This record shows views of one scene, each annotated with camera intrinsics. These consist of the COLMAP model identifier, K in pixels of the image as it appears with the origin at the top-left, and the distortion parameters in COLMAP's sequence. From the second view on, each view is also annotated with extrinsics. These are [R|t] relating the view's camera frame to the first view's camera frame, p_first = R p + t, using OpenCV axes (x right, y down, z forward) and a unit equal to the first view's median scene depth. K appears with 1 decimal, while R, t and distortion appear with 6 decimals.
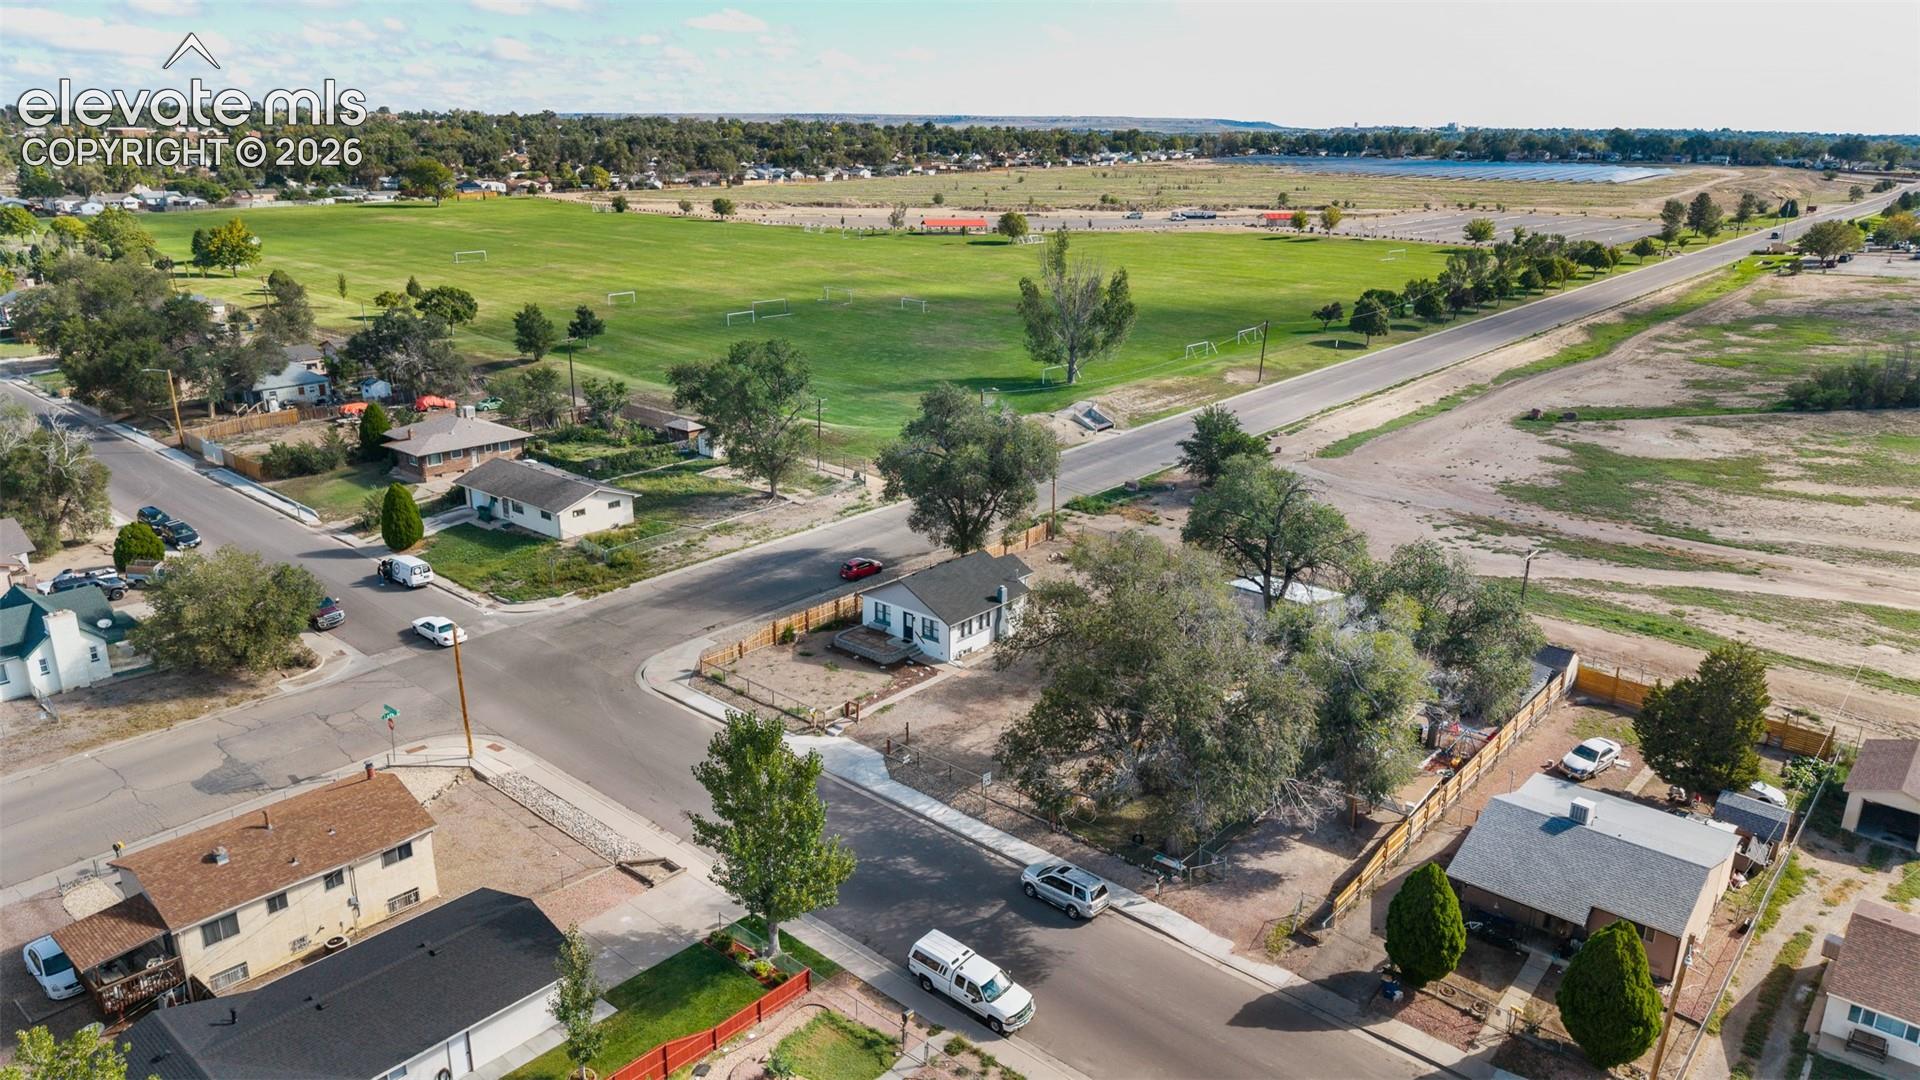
lens RADIAL K [[1285.2, 0, 965.1], [0, 1285.2, 499.0], [0, 0, 1]] dist [0.101892, -0.144465]
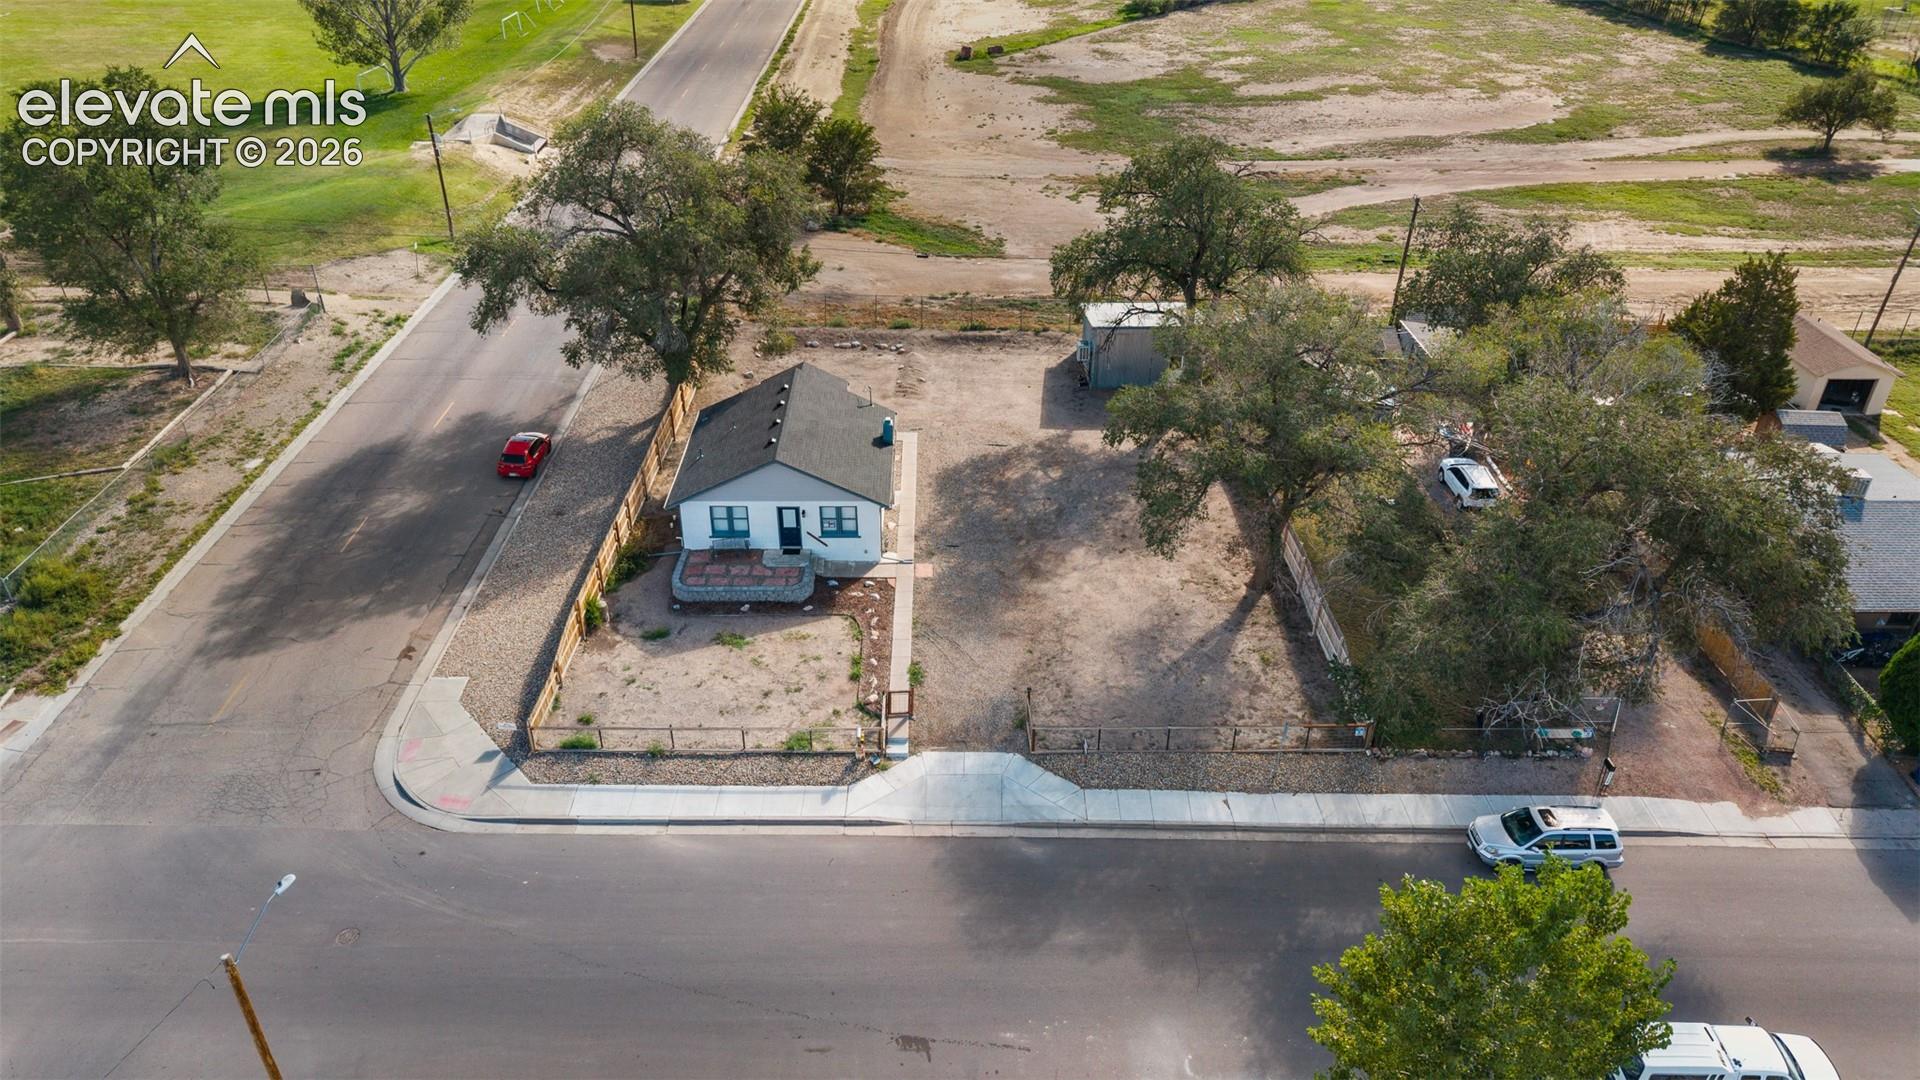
lens RADIAL K [[1287.5, 0, 960.0], [0, 1287.5, 540.0], [0, 0, 1]] dist [0.027001, -0.032162]
pose [[0.752657, -0.341304, 0.563044, -0.264388], [0.178232, 0.928841, 0.324788, -0.062490], [-0.633830, -0.144101, 0.759930, 0.400868]]
